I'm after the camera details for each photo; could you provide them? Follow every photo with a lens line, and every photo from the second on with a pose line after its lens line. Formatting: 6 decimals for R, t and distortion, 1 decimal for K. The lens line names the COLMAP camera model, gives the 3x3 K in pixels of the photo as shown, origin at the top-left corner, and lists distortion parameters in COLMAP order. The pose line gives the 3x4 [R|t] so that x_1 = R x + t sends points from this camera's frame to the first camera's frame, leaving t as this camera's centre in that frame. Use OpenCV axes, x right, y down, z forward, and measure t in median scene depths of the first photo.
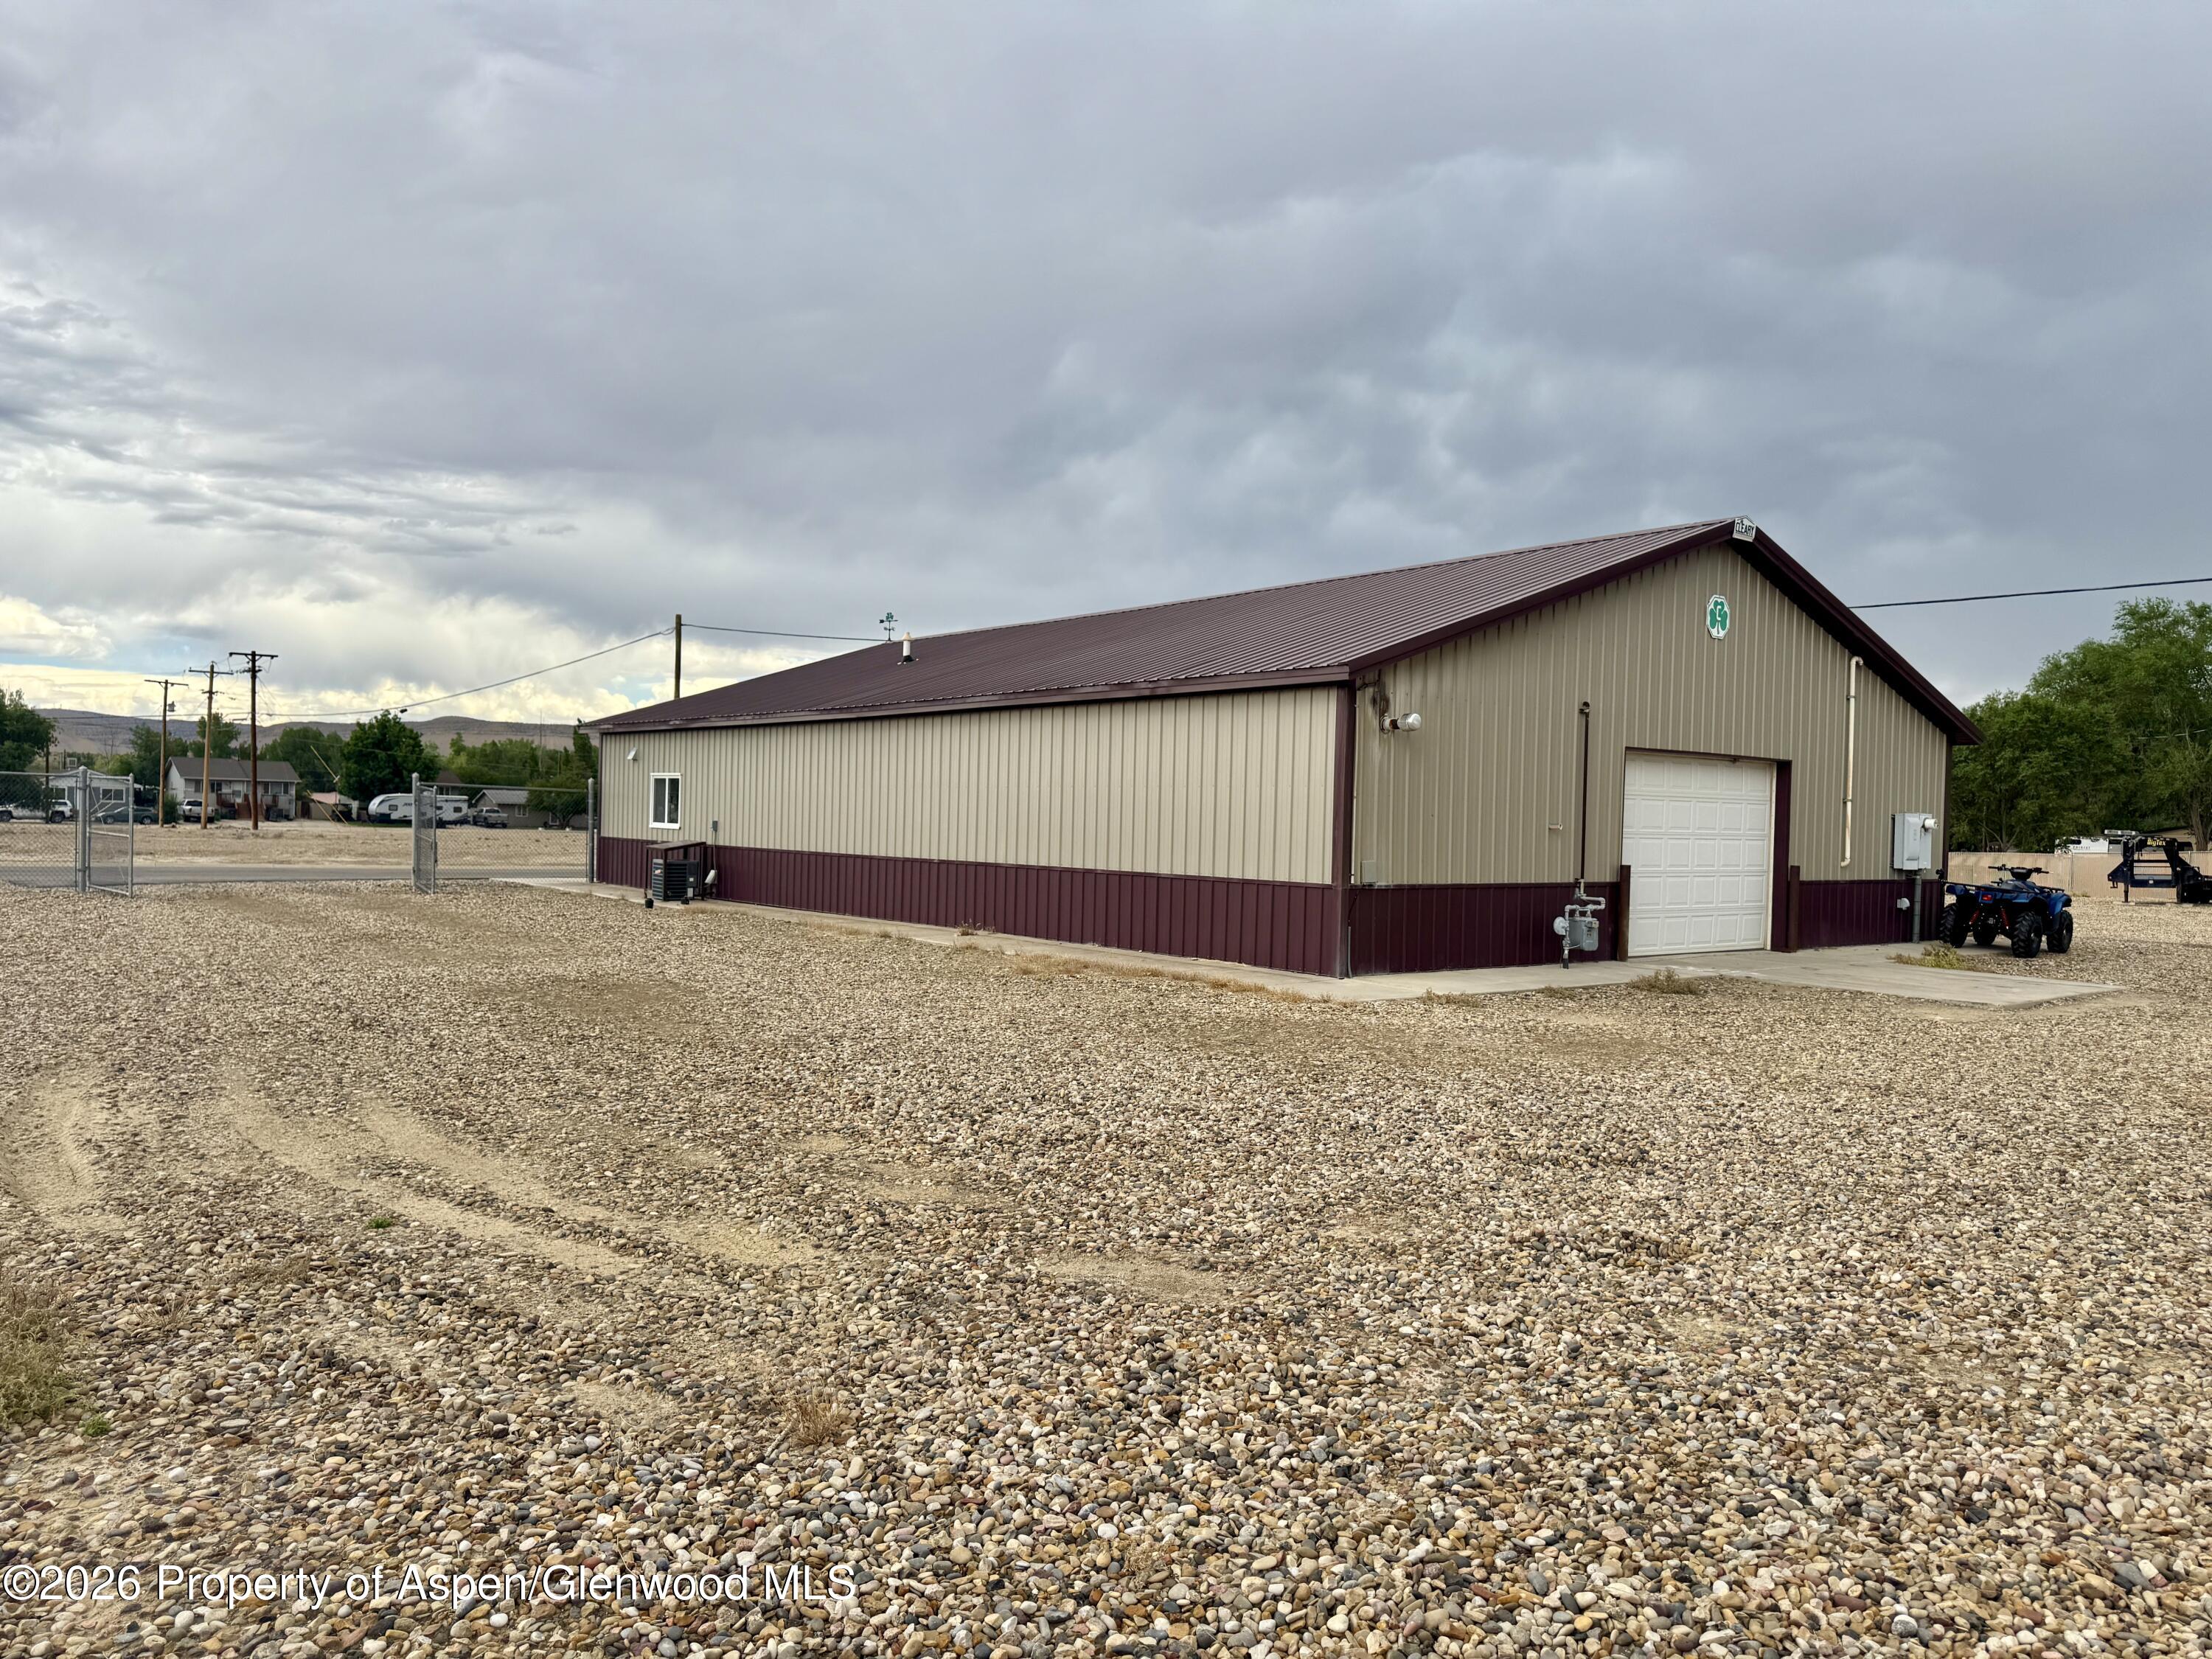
lens RADIAL K [[1559.9, 0, 1100.4], [0, 1559.9, 831.2], [0, 0, 1]] dist [0.013709, 0.002109]
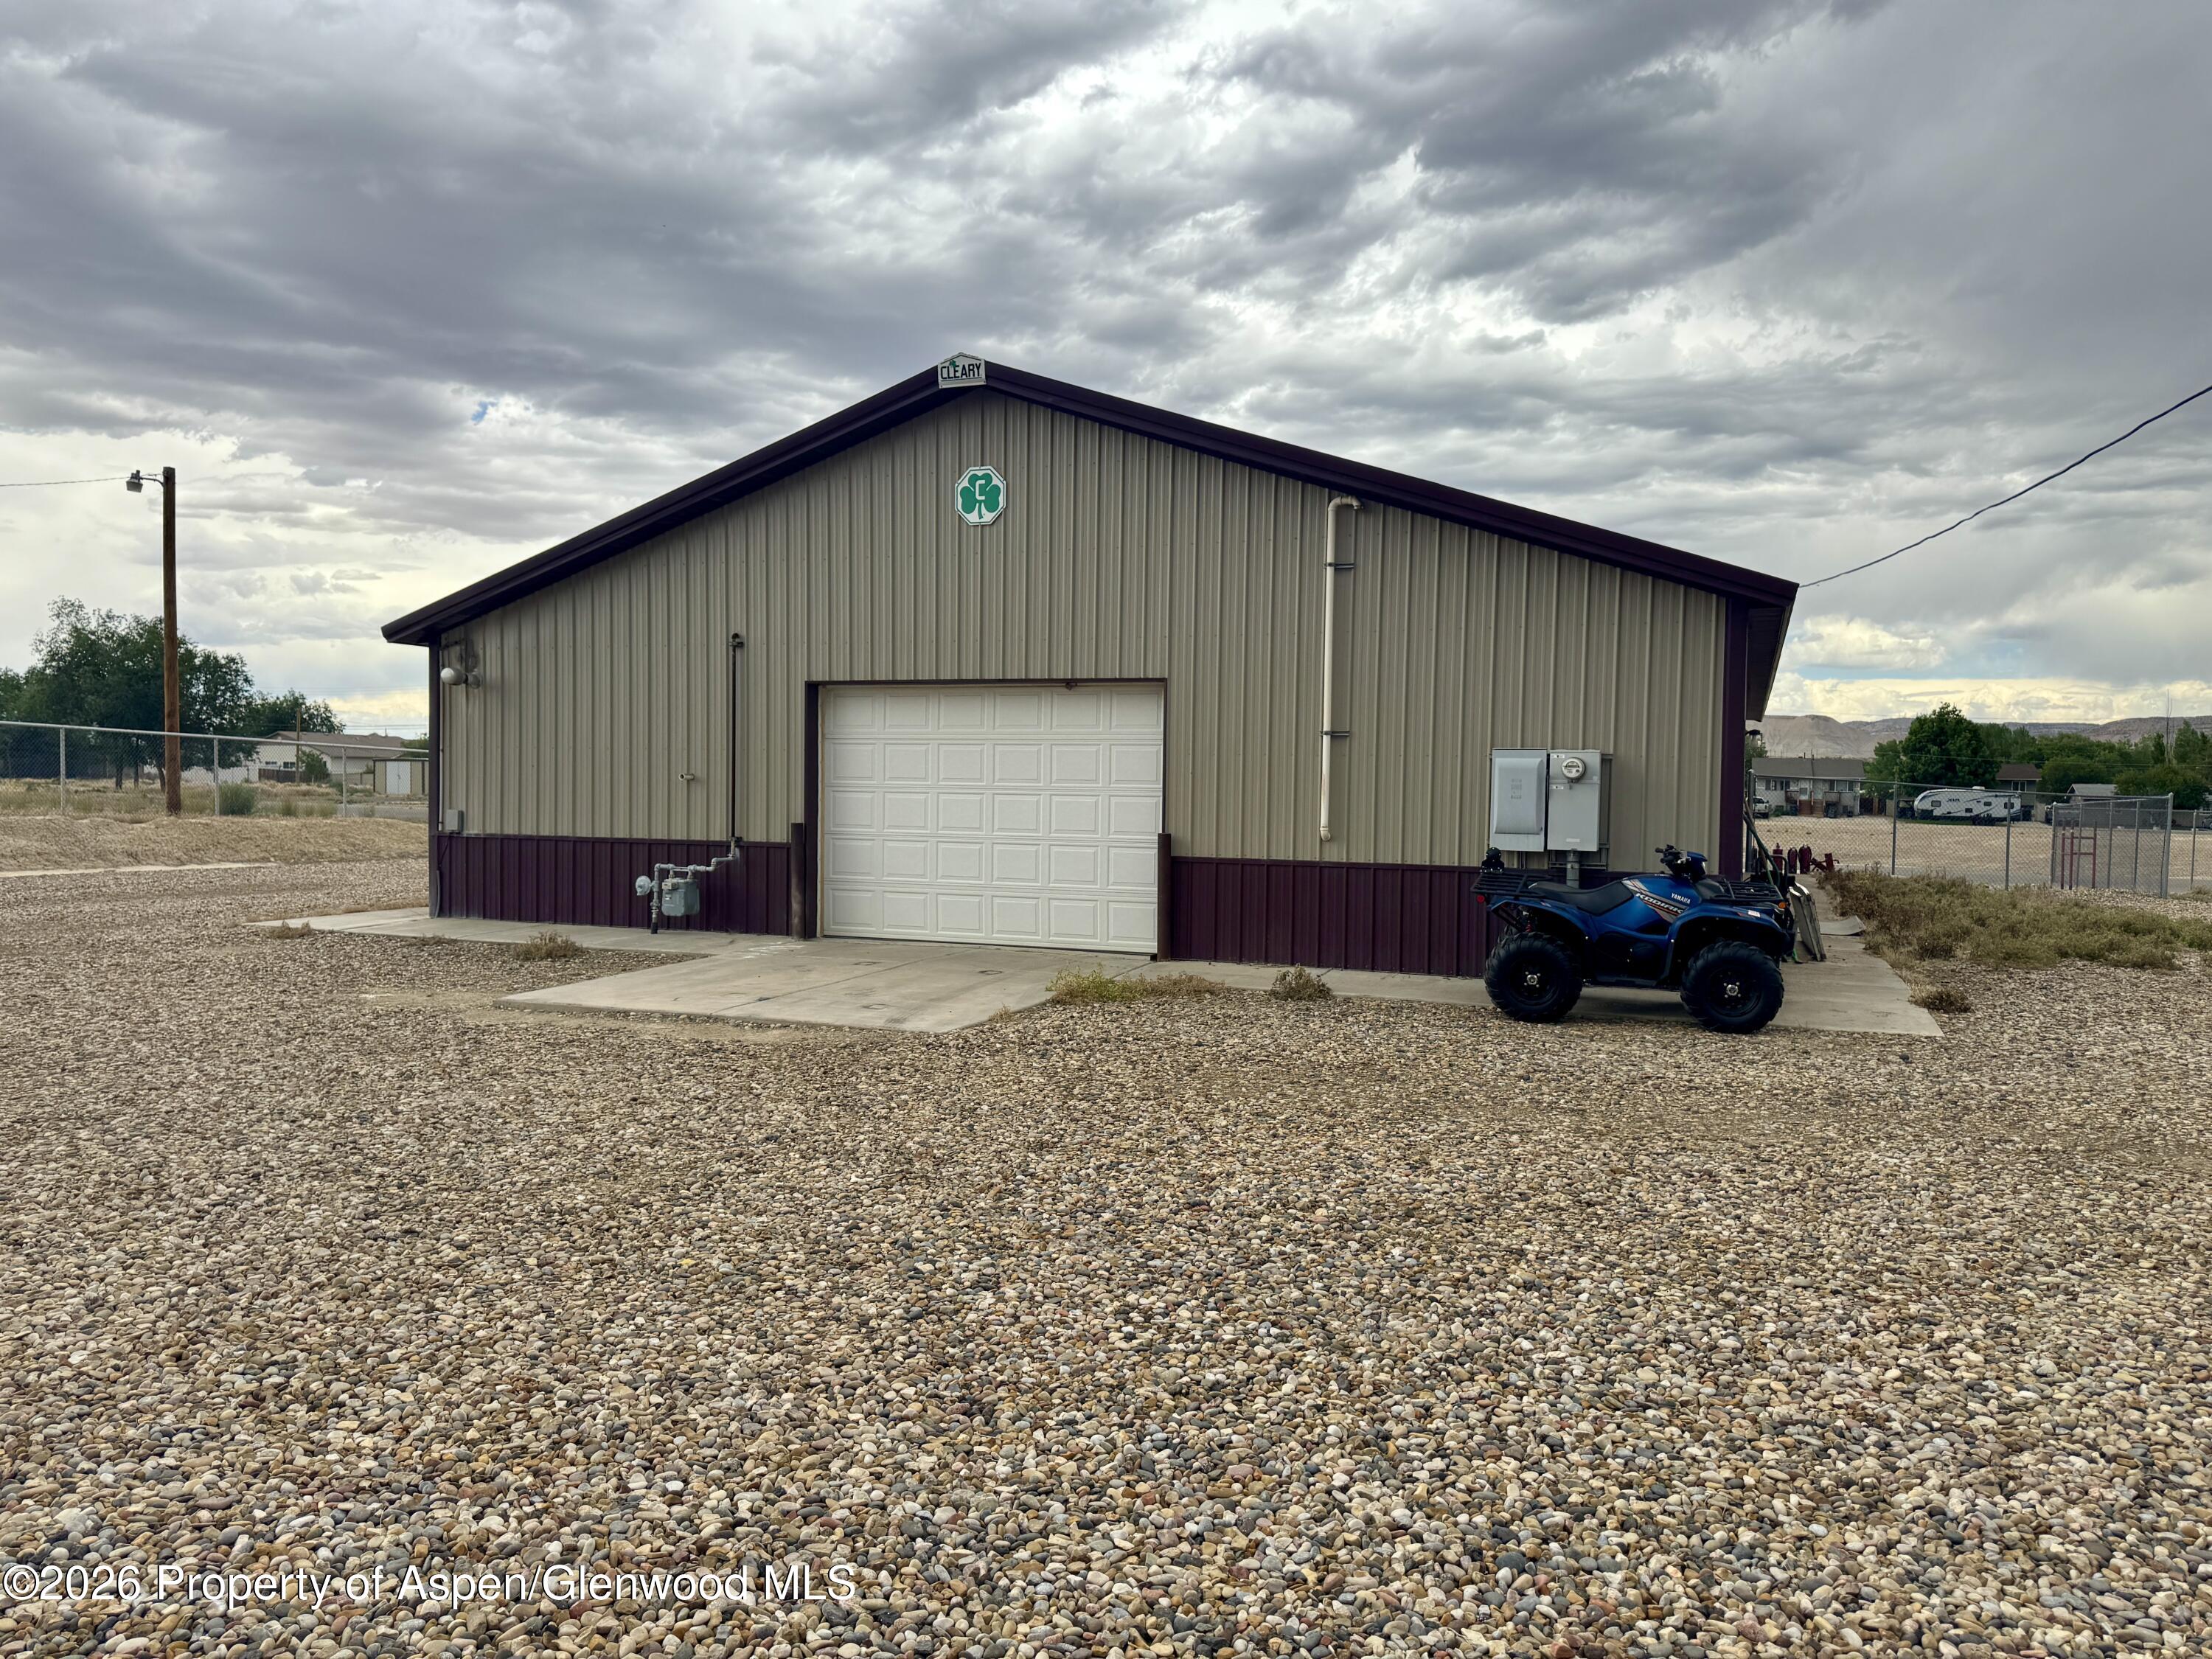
lens RADIAL K [[1559.9, 0, 1102.8], [0, 1559.9, 837.5], [0, 0, 1]] dist [0.013709, 0.002109]
pose [[0.498950, 0.017181, -0.866461, 0.119955], [-0.014475, 0.999829, 0.011490, 0.001863], [0.866510, 0.006809, 0.499113, 0.076234]]
